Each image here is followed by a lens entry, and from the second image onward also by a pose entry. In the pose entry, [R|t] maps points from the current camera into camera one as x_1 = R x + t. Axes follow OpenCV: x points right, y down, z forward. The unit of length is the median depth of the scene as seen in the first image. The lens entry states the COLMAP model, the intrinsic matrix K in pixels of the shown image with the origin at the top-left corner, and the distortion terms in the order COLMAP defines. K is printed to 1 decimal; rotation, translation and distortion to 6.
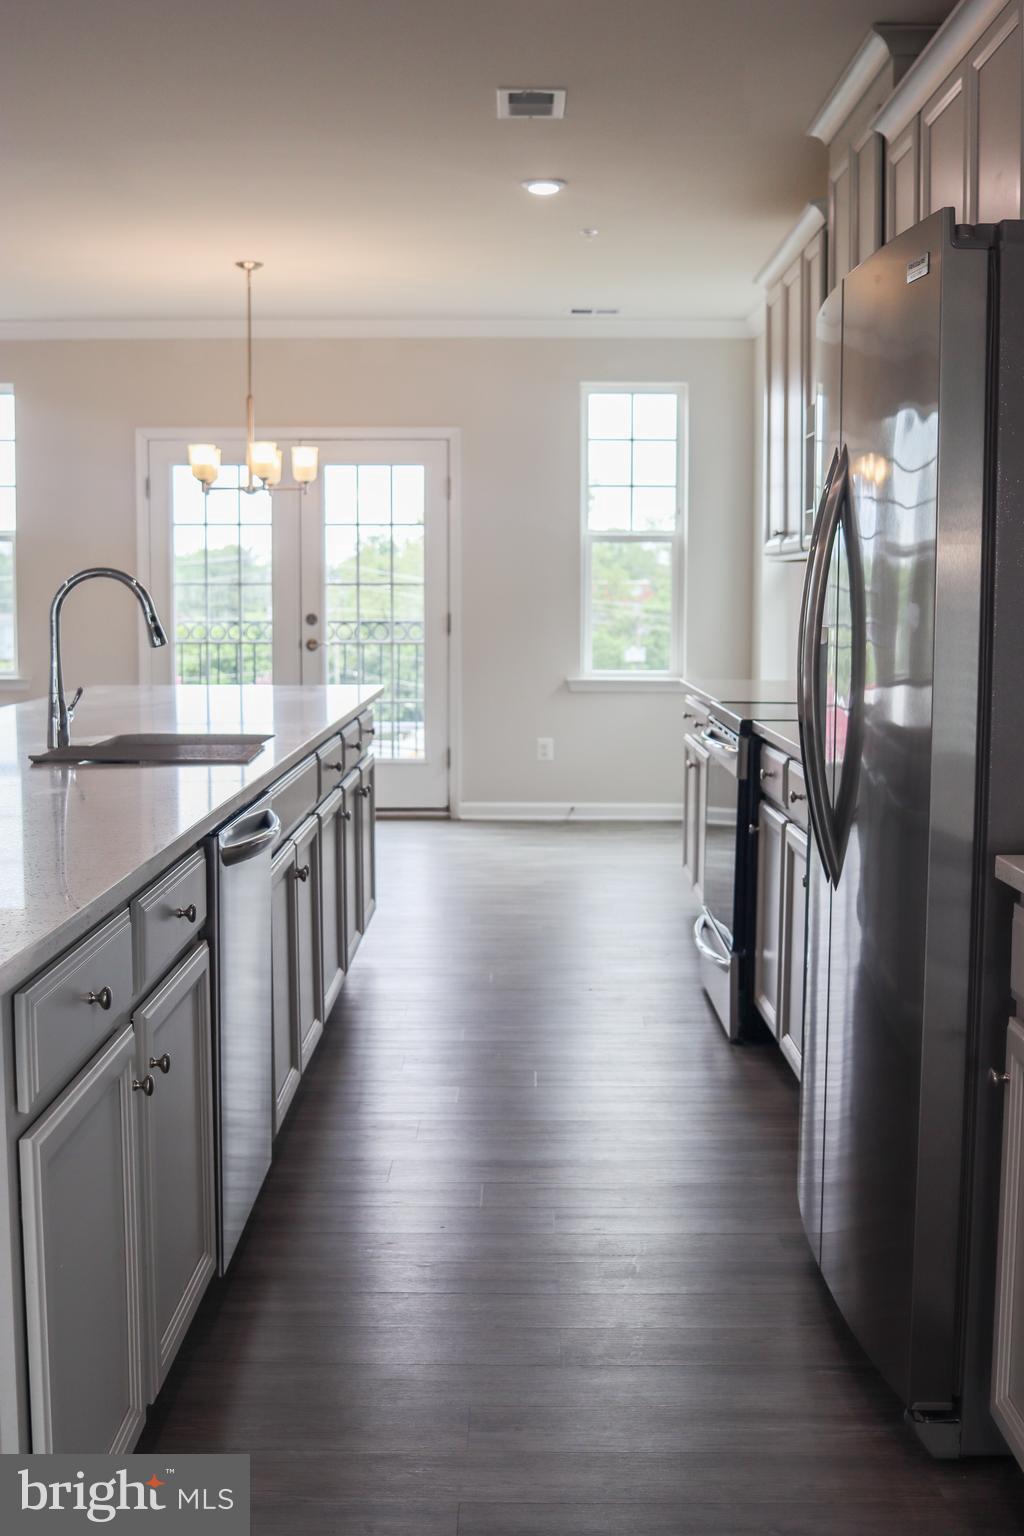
lens RADIAL K [[1728.5, 0, 510.4], [0, 1728.5, 731.8], [0, 0, 1]] dist [-0.093025, 0.005097]
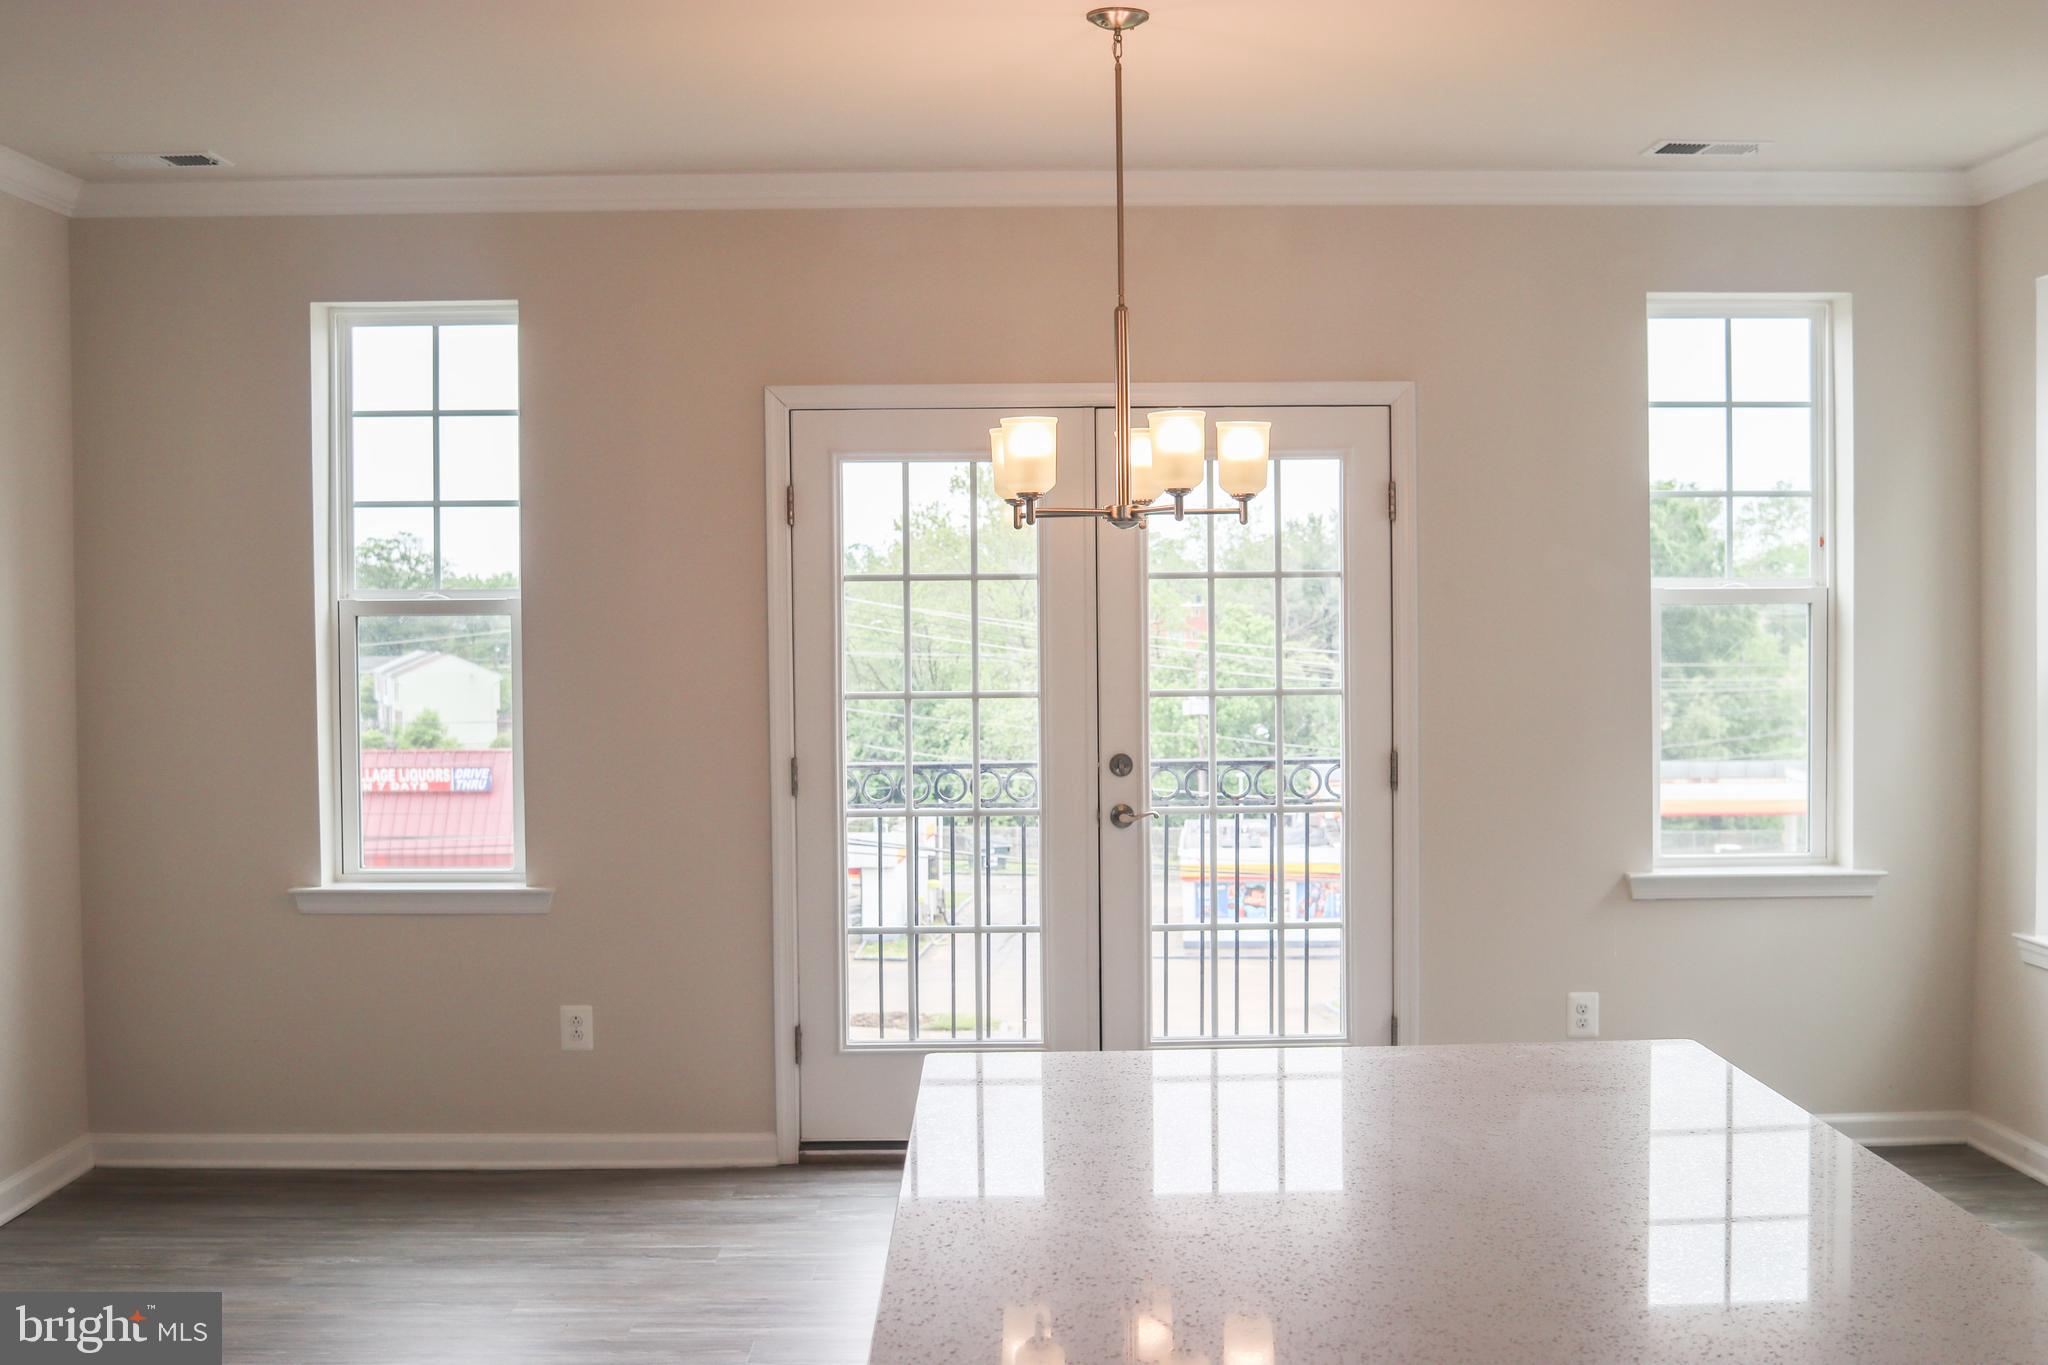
lens RADIAL K [[2304.6, 0, 1052.9], [0, 2304.6, 692.4], [0, 0, 1]] dist [-0.093025, 0.005097]
pose [[0.999626, -0.014152, 0.023400, -0.150564], [0.015263, 0.998731, -0.047998, -0.054442], [-0.022691, 0.048337, 0.998573, 0.332476]]
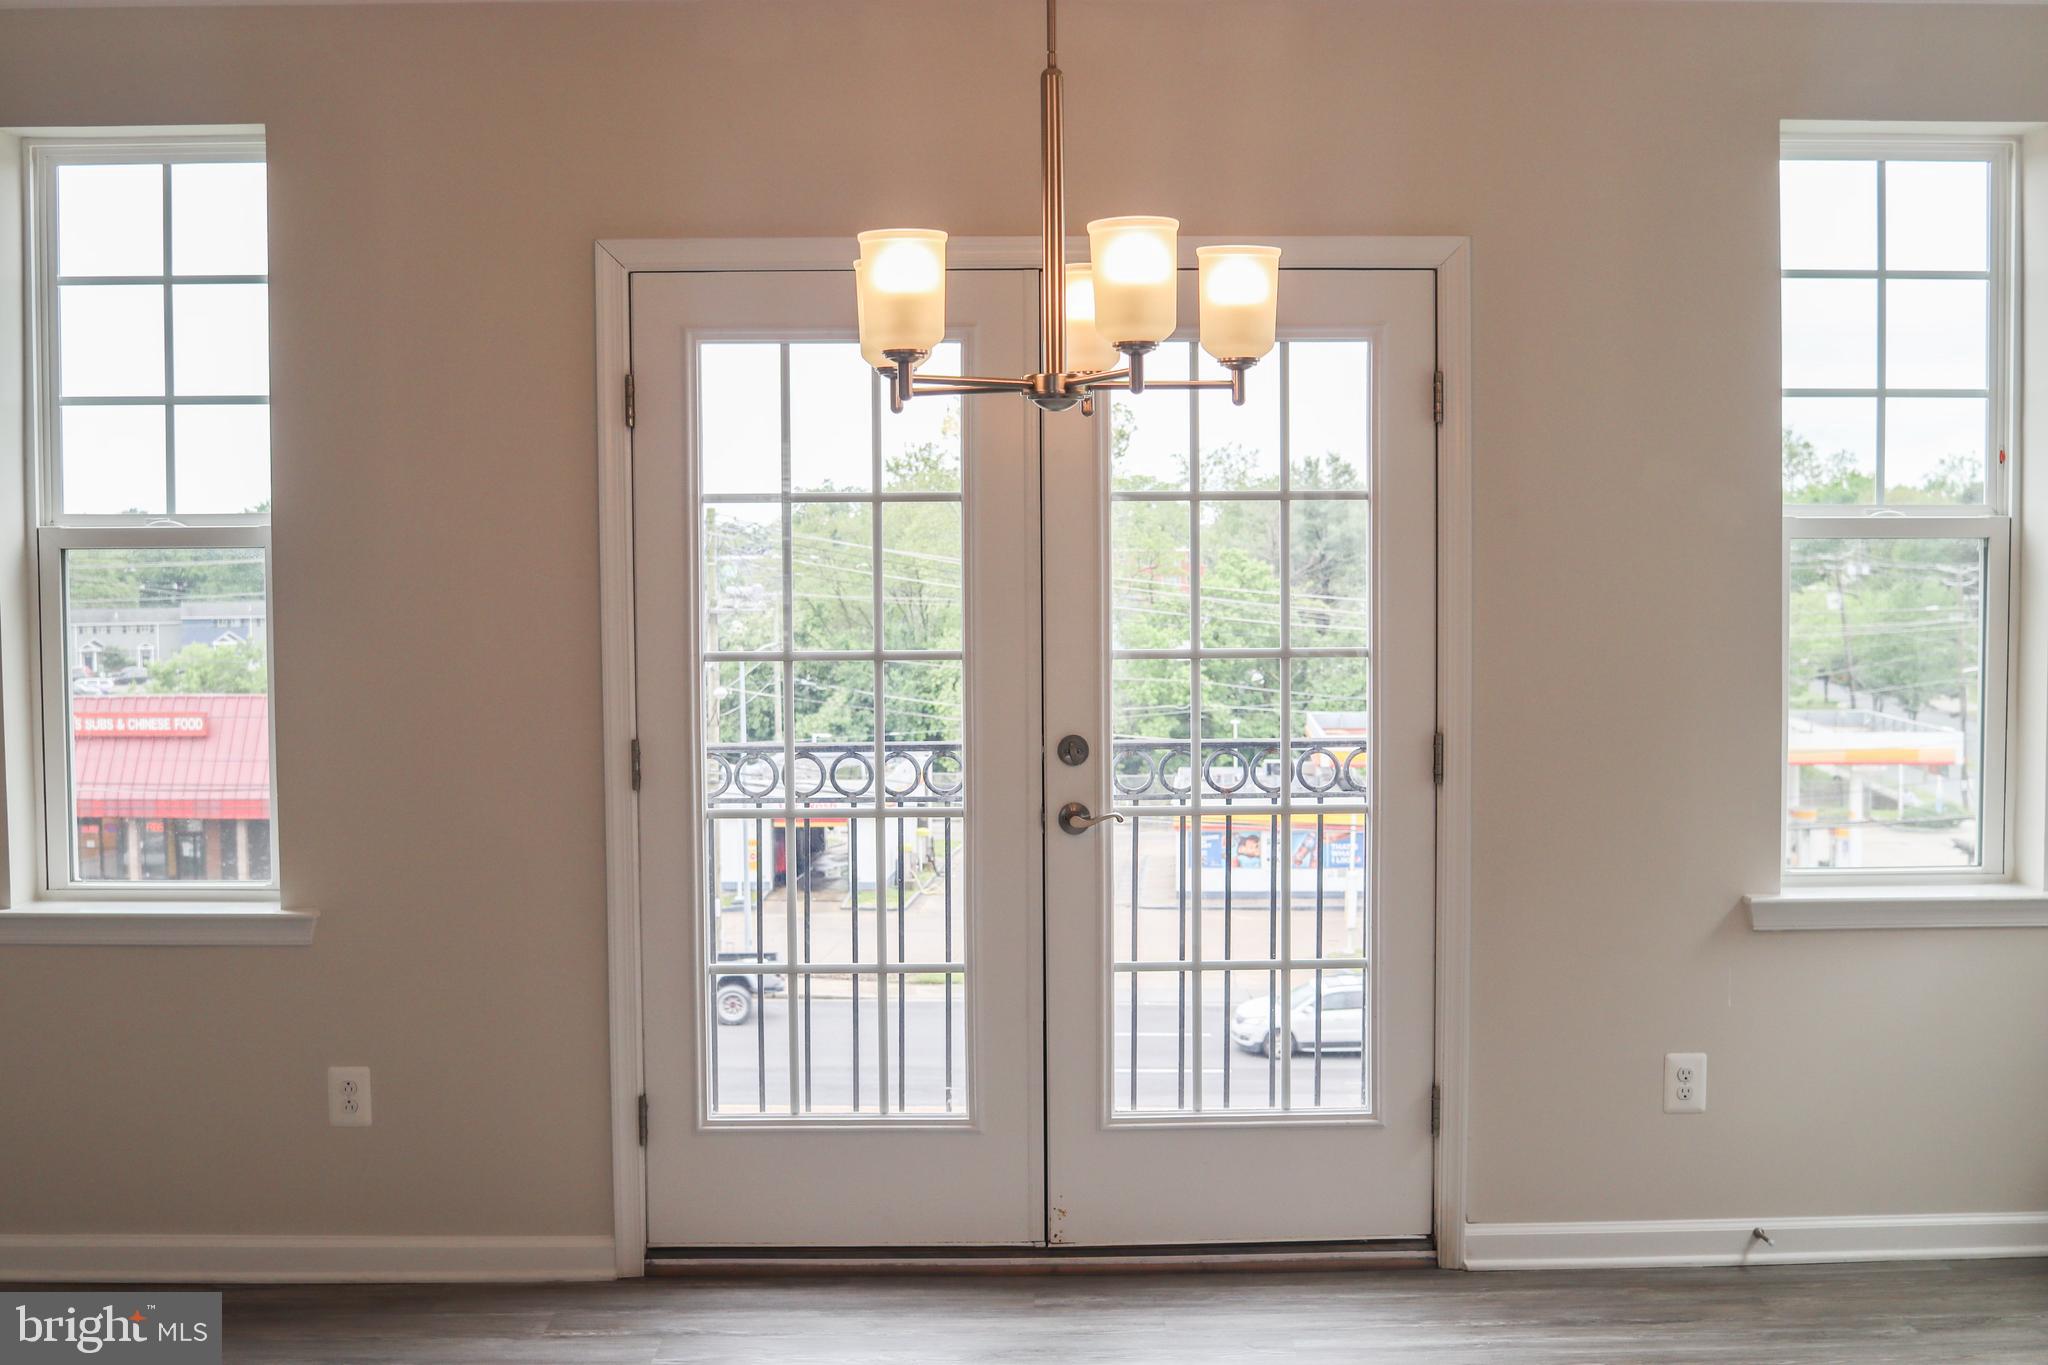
lens RADIAL K [[2304.6, 0, 1052.9], [0, 2304.6, 692.4], [0, 0, 1]] dist [-0.093025, 0.005097]
pose [[0.999610, -0.011620, 0.025389, -0.132328], [0.012228, 0.999639, -0.023904, -0.065845], [-0.025102, 0.024206, 0.999392, 0.501663]]
